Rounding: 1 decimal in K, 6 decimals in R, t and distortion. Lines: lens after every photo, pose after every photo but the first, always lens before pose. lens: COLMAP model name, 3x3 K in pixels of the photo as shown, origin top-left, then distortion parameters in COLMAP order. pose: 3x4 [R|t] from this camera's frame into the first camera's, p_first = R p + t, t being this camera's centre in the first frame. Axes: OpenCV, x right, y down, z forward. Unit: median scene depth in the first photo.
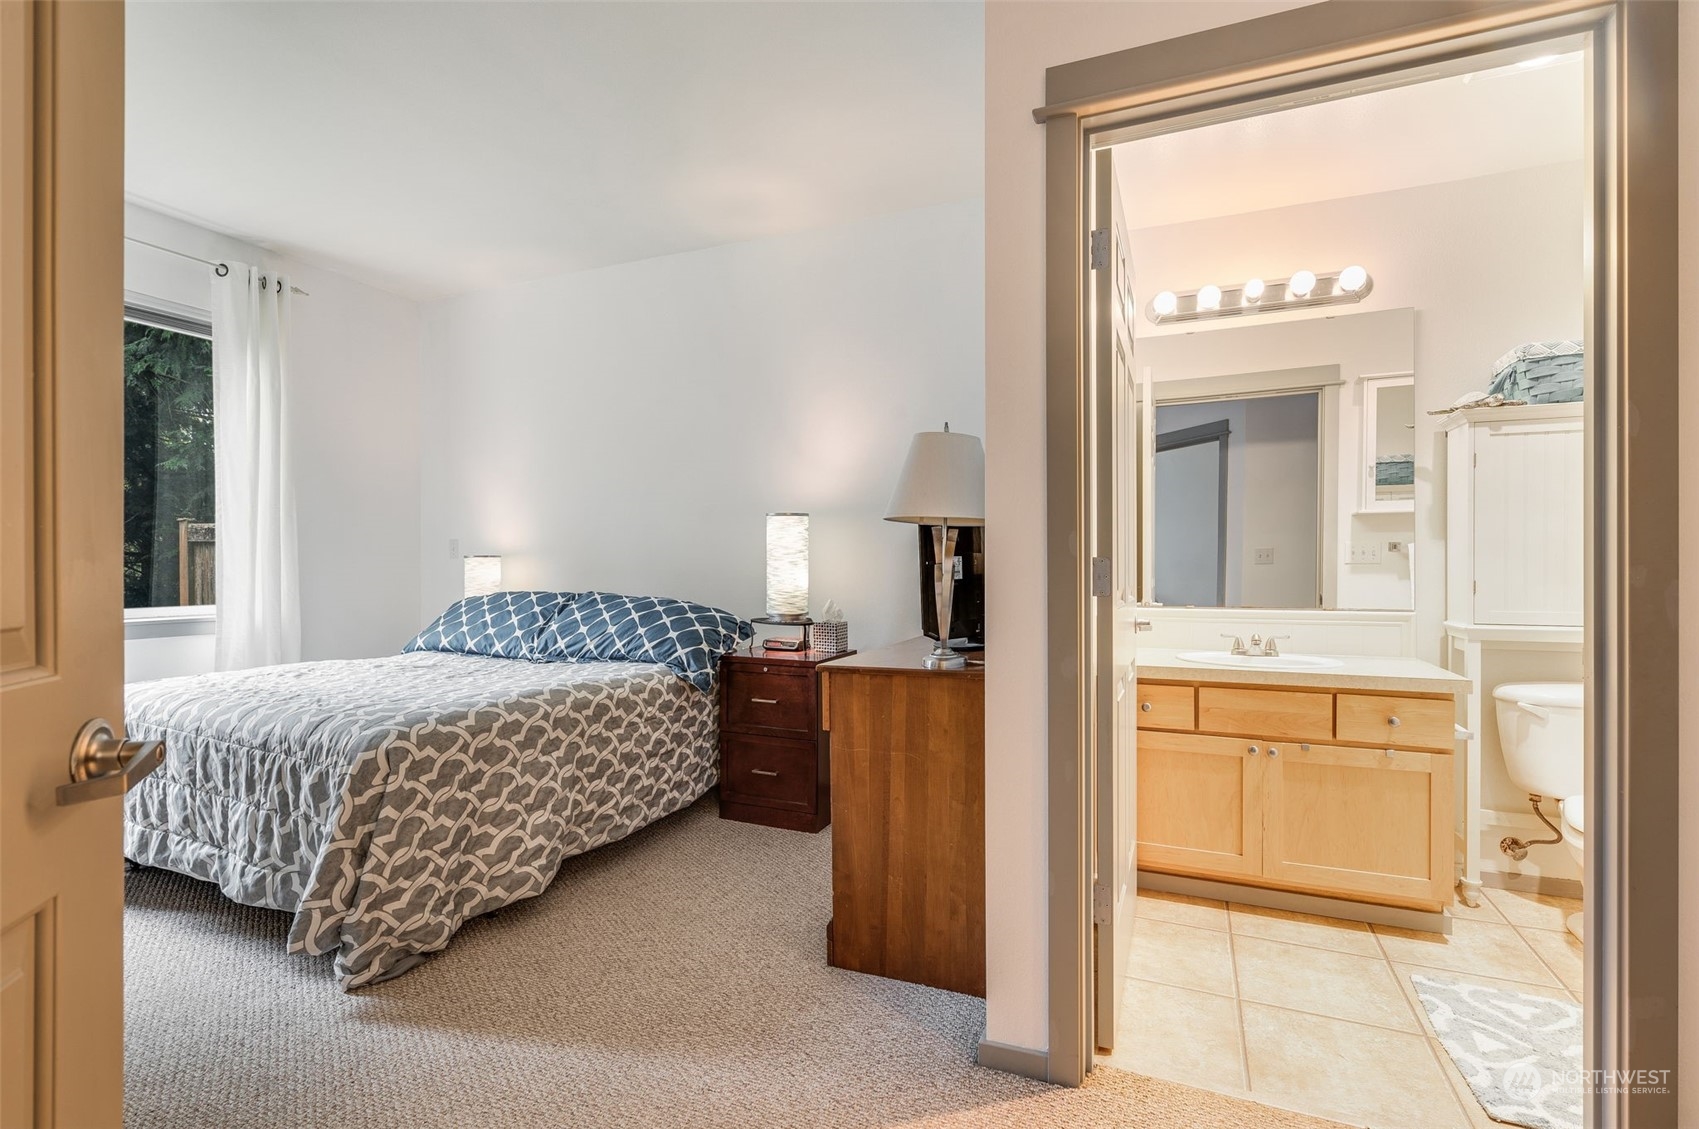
lens RADIAL K [[780.7, 0, 849.5], [0, 780.7, 564.5], [0, 0, 1]] dist [-0.011664, -0.000062]
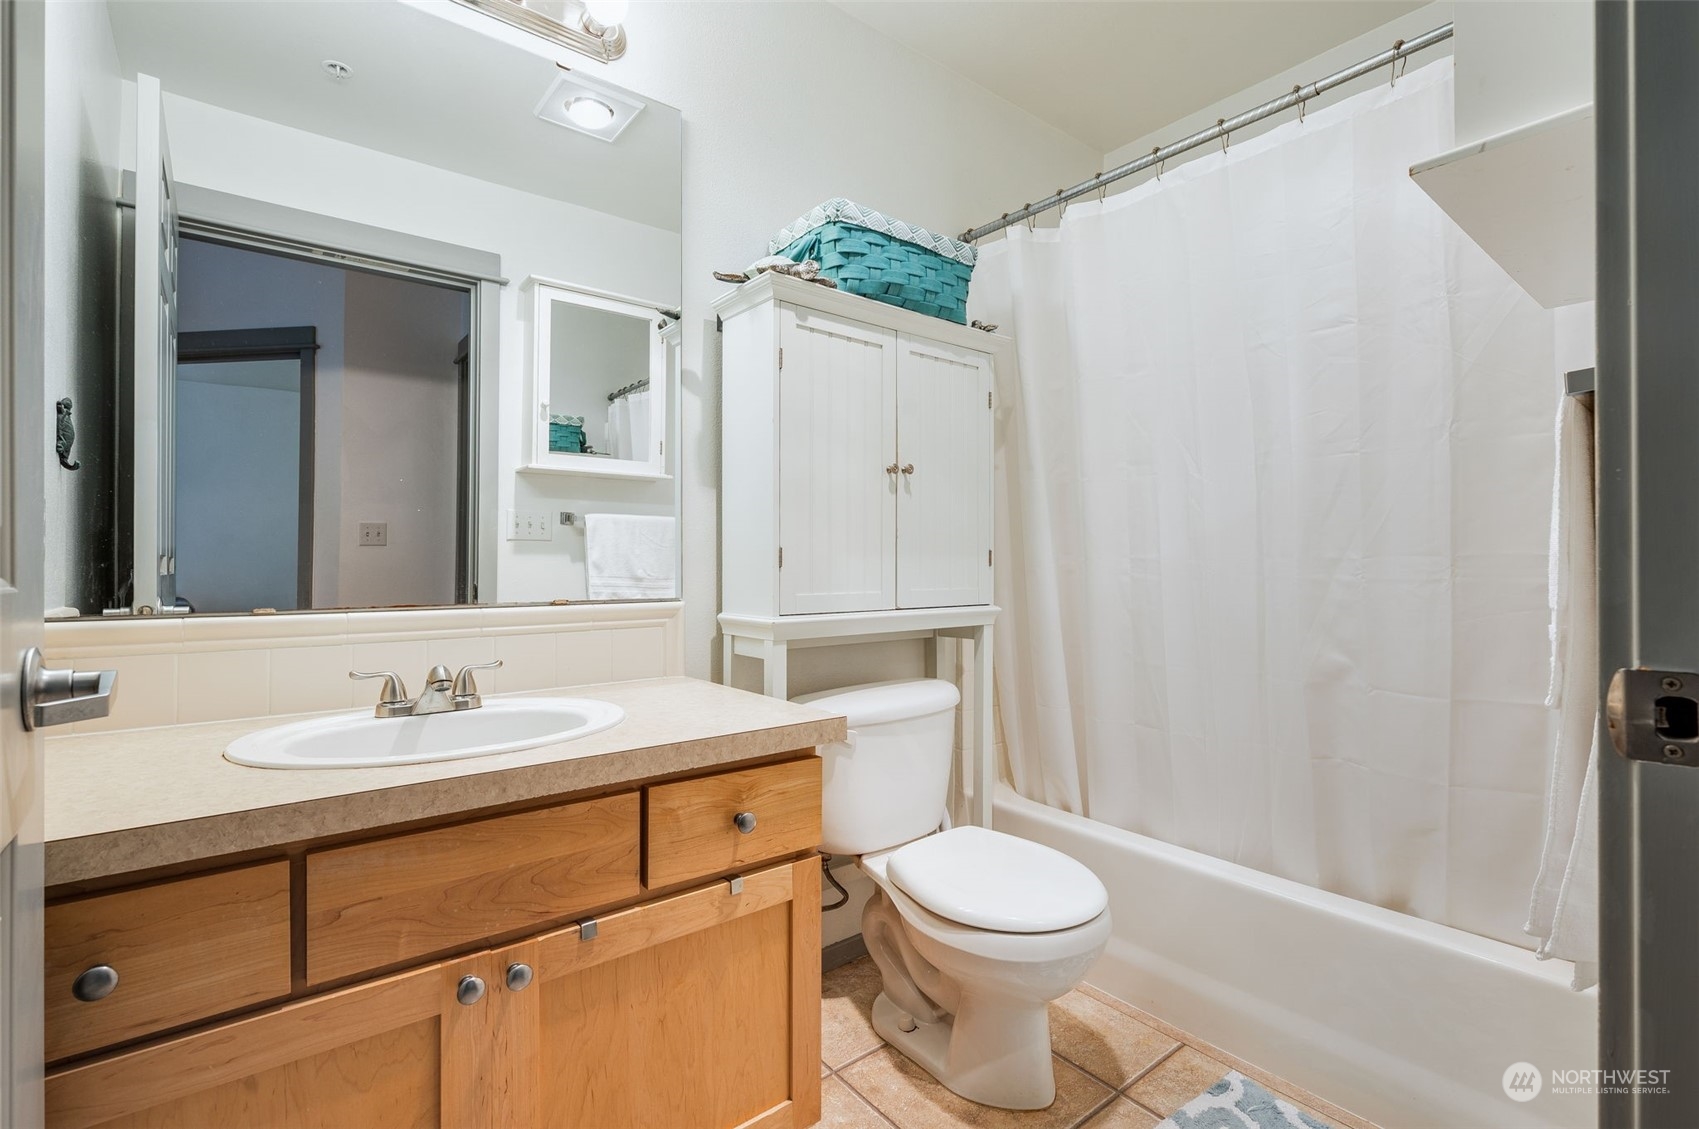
lens RADIAL K [[778.5, 0, 849.5], [0, 778.5, 564.5], [0, 0, 1]] dist [-0.001404, -0.000021]
pose [[0.473624, 0.002023, 0.880725, 0.270446], [-0.002545, 0.999996, -0.000928, 0.035507], [-0.880724, -0.001801, 0.473627, 0.648480]]
